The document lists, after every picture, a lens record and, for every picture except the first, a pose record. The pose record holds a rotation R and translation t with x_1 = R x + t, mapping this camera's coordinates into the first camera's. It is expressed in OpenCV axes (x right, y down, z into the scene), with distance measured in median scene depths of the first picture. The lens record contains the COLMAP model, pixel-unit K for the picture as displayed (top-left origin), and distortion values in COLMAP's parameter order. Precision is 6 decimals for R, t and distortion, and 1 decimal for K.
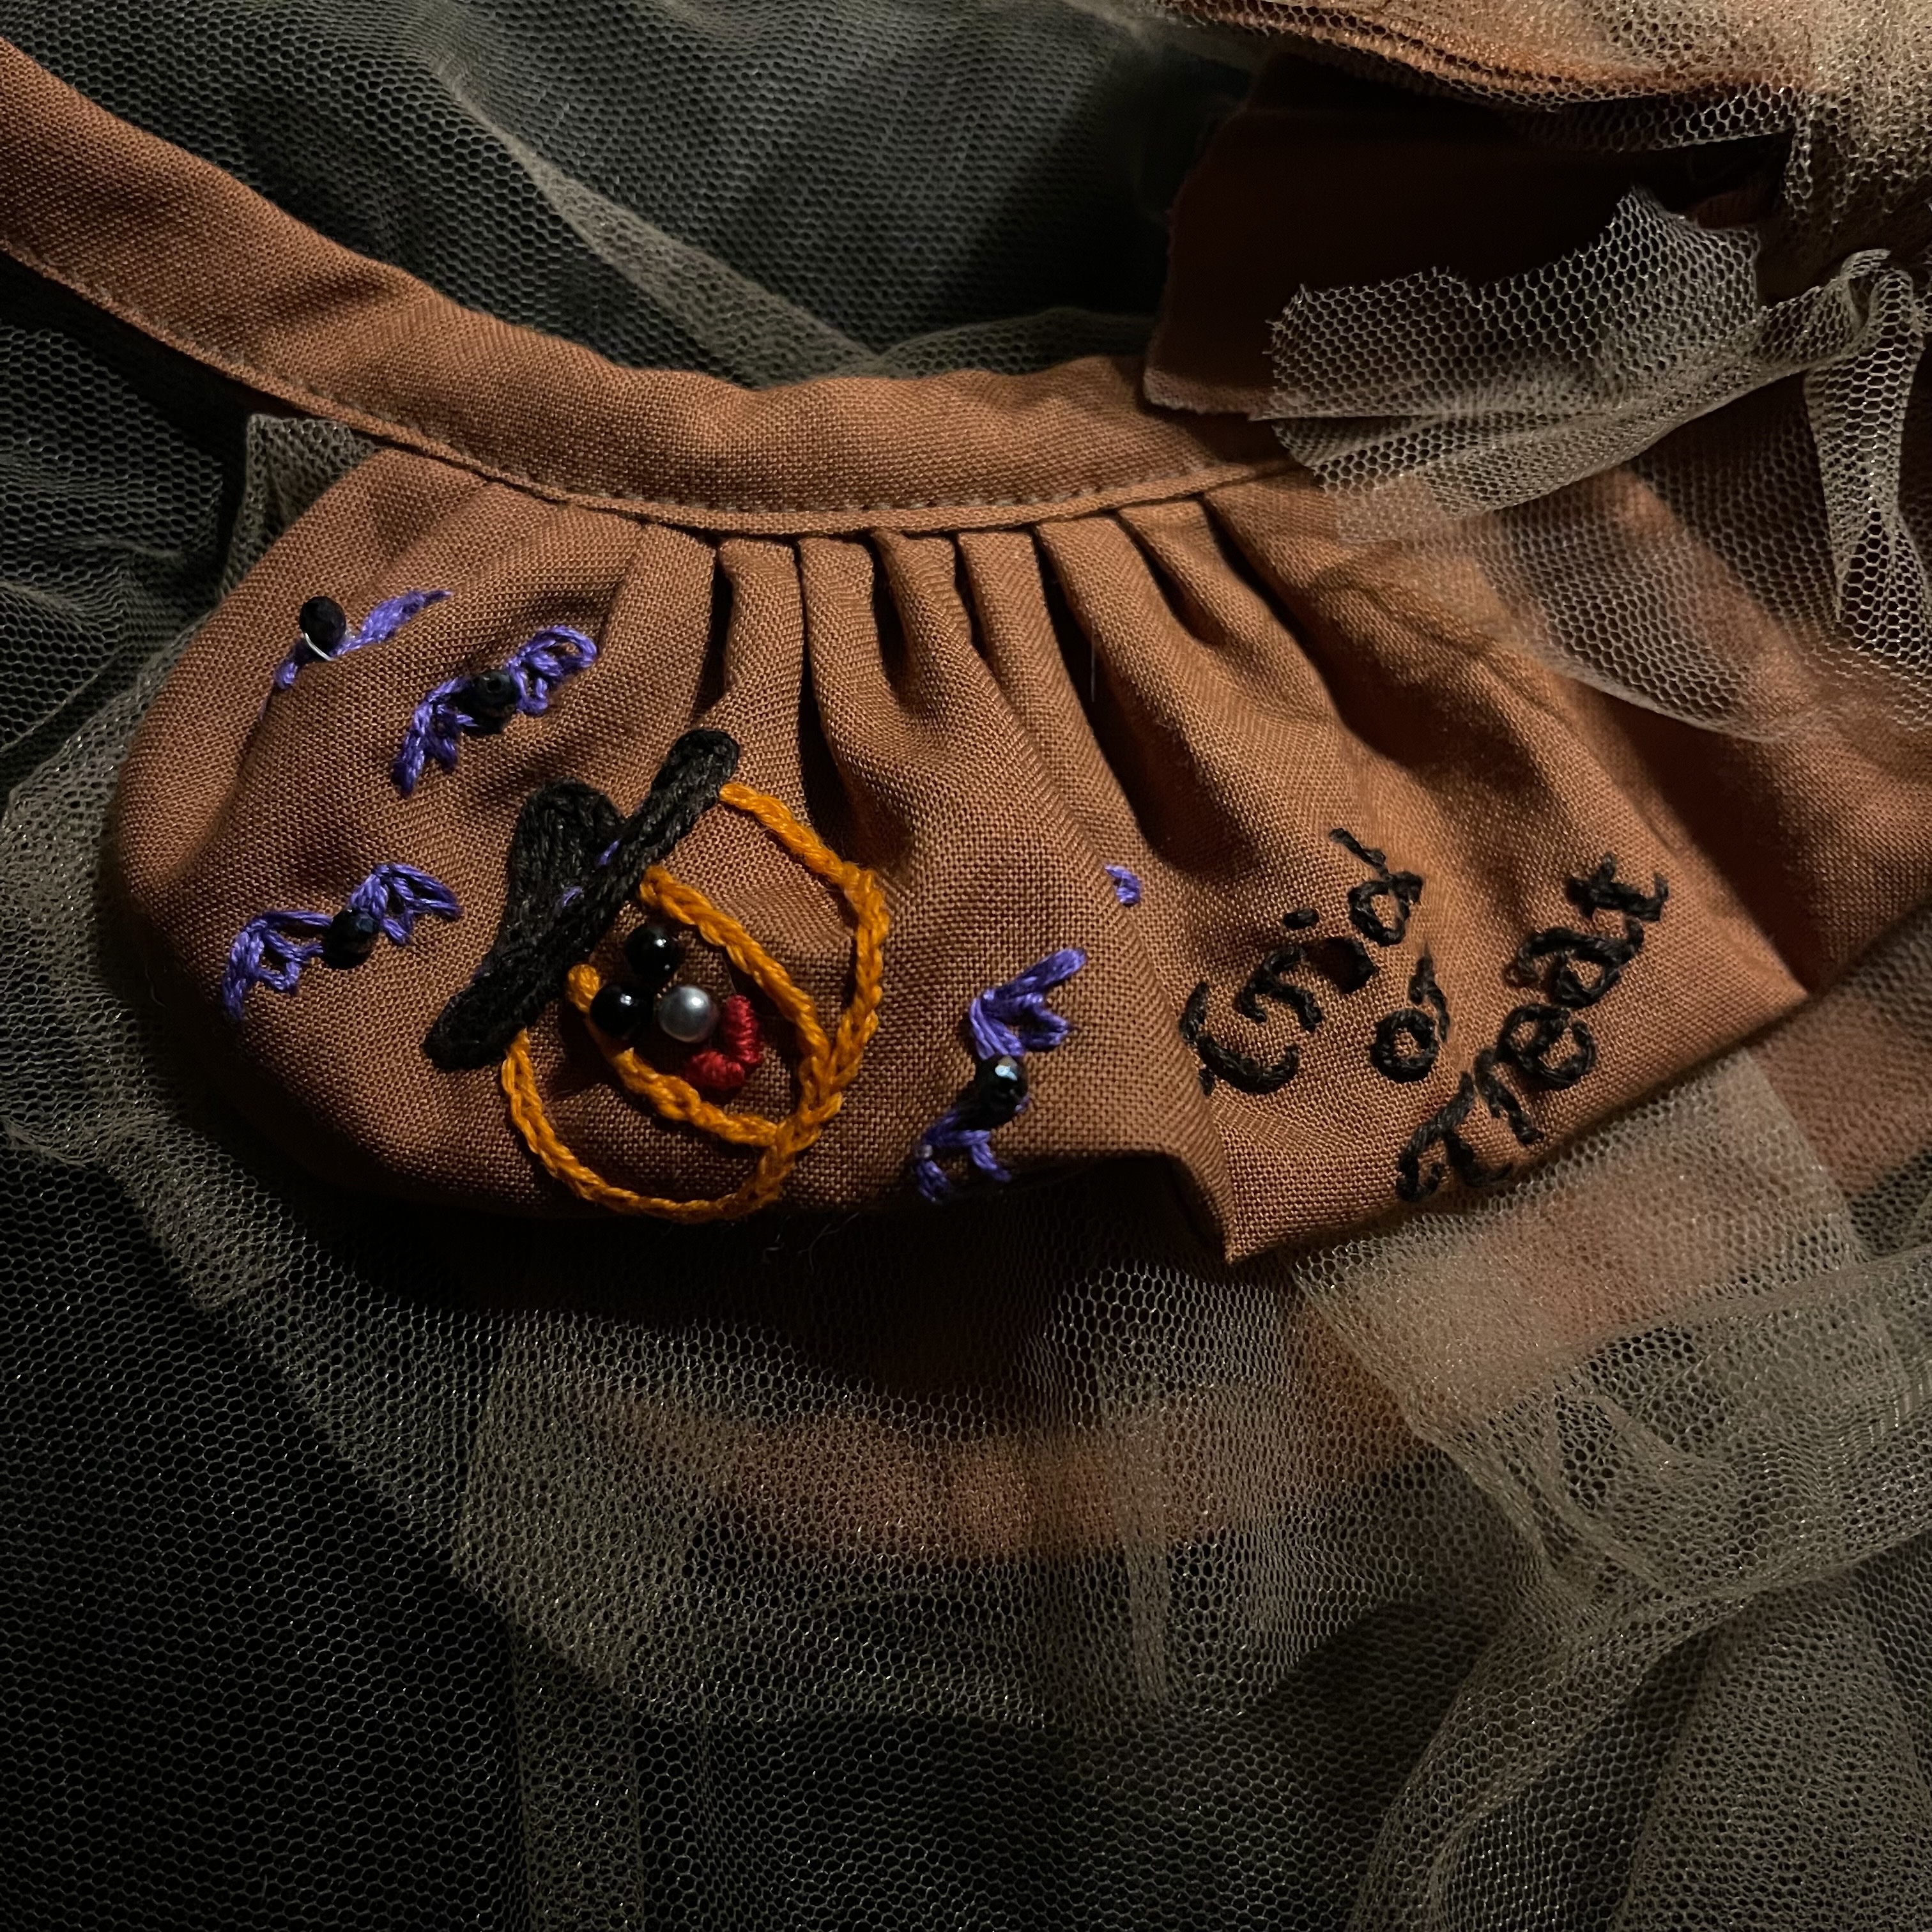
lens RADIAL K [[2247.5, 0, 966.0], [0, 2247.5, 966.0], [0, 0, 1]] dist [0.075224, -0.310731]
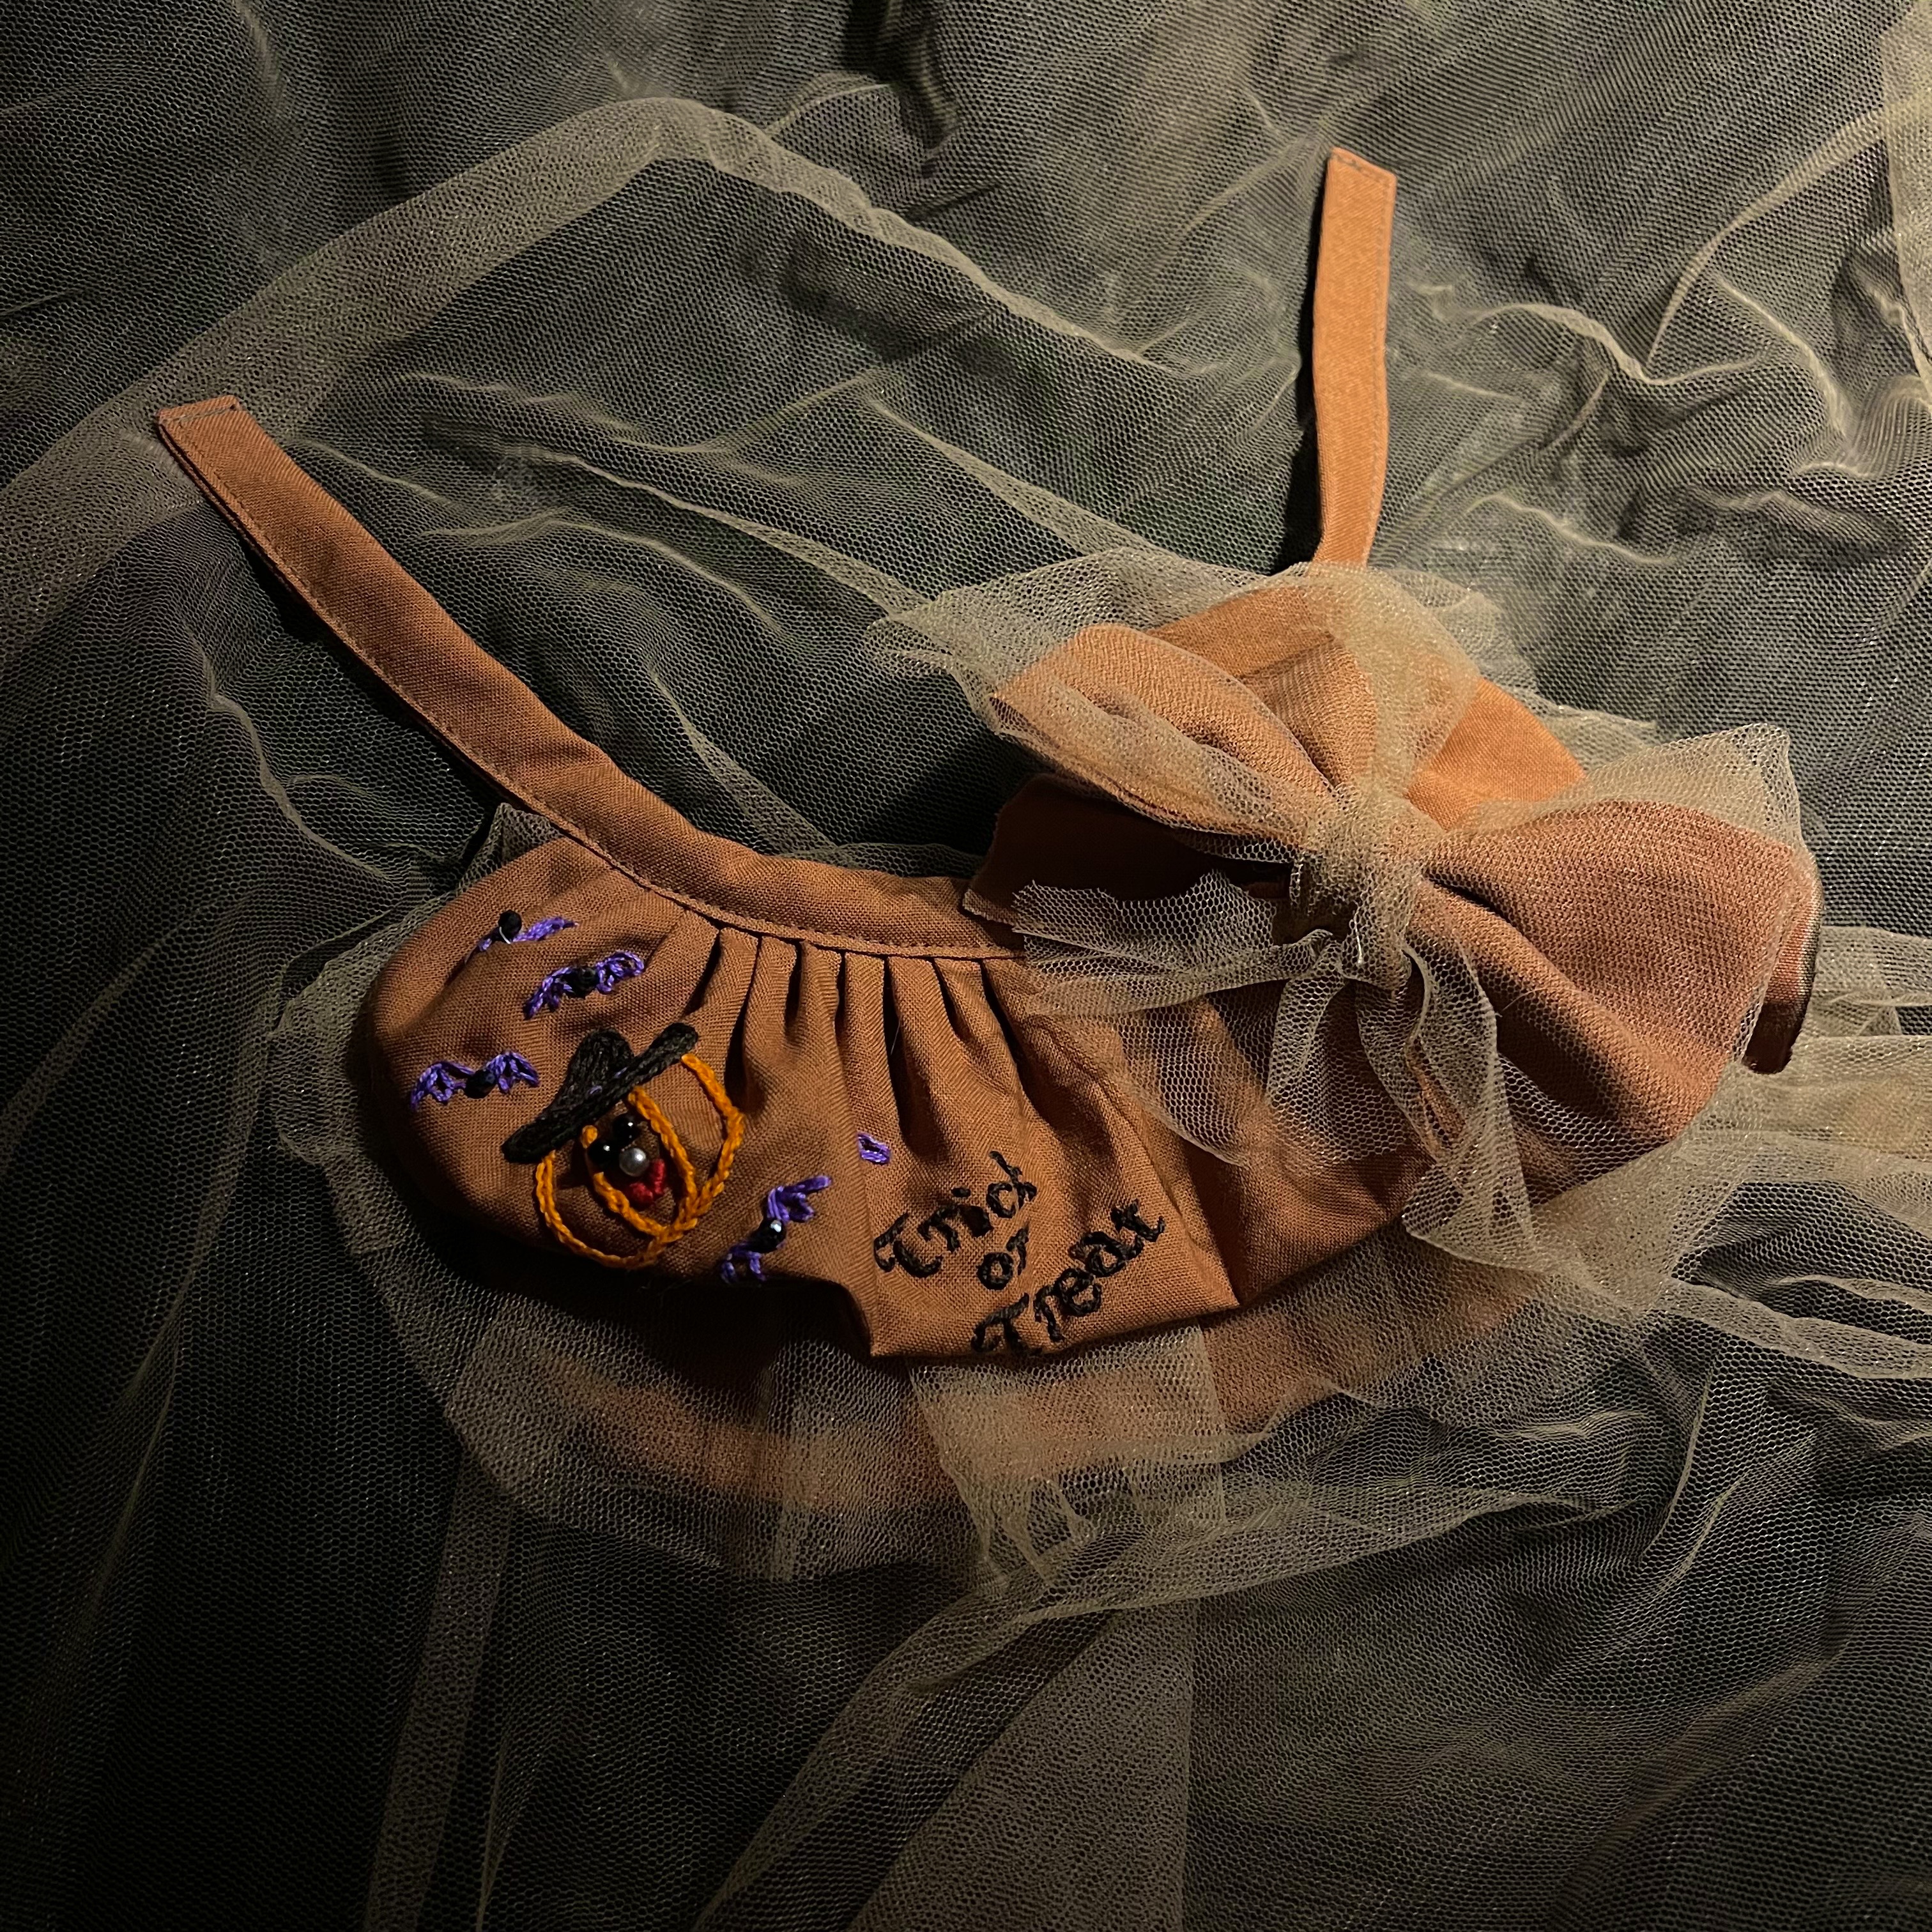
lens RADIAL K [[2148.6, 0, 966.0], [0, 2148.6, 966.0], [0, 0, 1]] dist [0.279399, -1.564274]
pose [[0.969744, 0.240946, -0.039276, 0.178918], [-0.243784, 0.964279, -0.103610, -0.017765], [0.012909, 0.110050, 0.993842, -0.849461]]
